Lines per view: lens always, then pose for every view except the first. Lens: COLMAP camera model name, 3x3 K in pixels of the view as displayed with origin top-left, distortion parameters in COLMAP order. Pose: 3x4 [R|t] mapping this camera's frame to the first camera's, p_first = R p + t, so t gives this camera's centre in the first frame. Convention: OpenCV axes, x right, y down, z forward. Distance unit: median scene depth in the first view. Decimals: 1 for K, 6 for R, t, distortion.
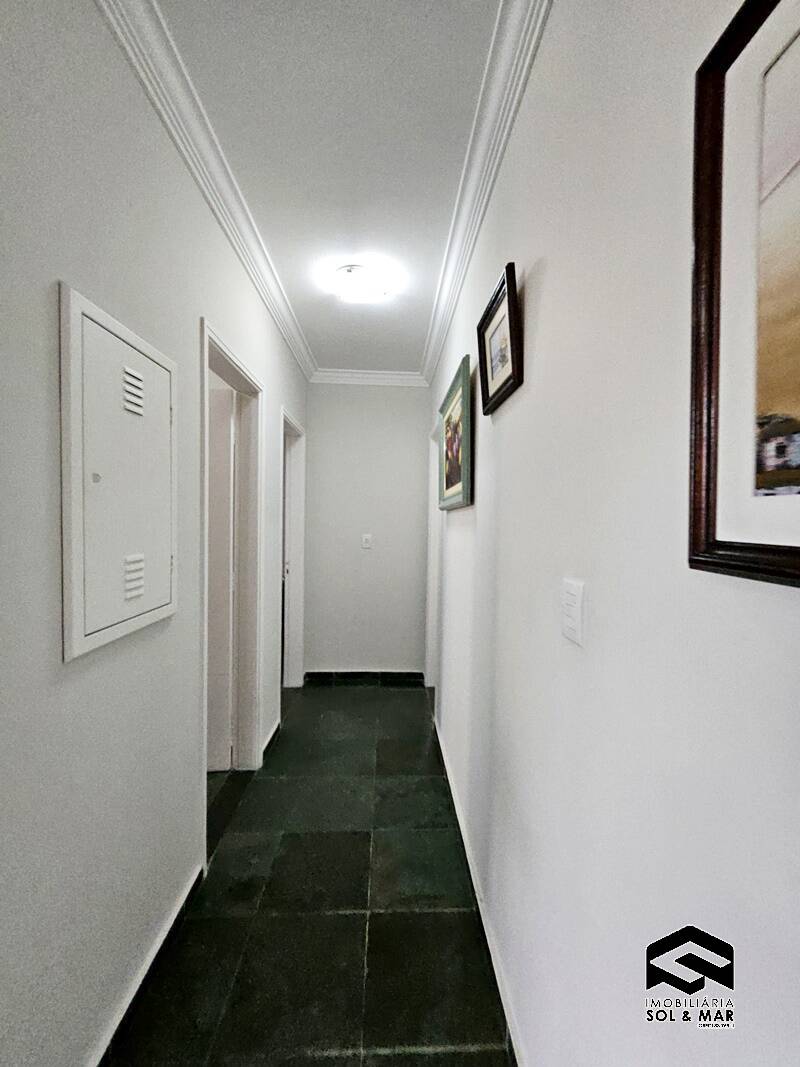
lens RADIAL K [[423.2, 0, 408.1], [0, 423.2, 532.3], [0, 0, 1]] dist [-0.000834, -0.000262]
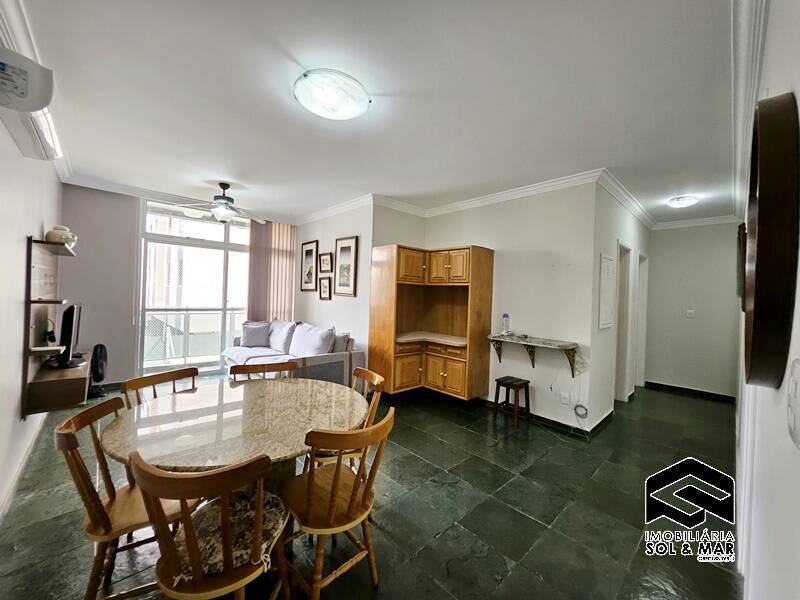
lens RADIAL K [[317.3, 0, 399.8], [0, 317.3, 297.7], [0, 0, 1]] dist [-0.000834, -0.000262]
pose [[0.650019, 0.007227, -0.759884, 0.196736], [-0.035370, 0.999159, -0.020754, 0.037351], [0.759095, 0.040368, 0.649727, -1.297192]]
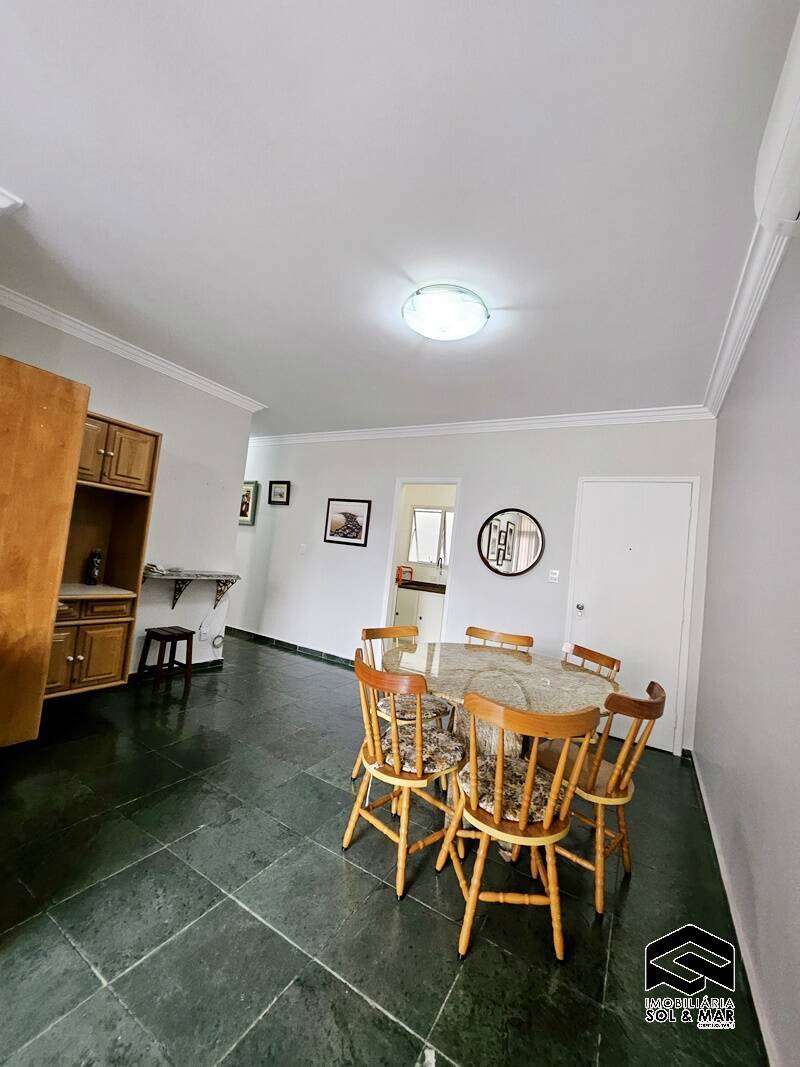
lens RADIAL K [[422.2, 0, 400.0], [0, 422.2, 533.5], [0, 0, 1]] dist [-0.007299, 0.003528]
pose [[0.539867, 0.079011, 0.838034, -1.547345], [-0.075637, 0.996111, -0.045188, 0.045796], [-0.838345, -0.038991, 0.543743, -1.368554]]
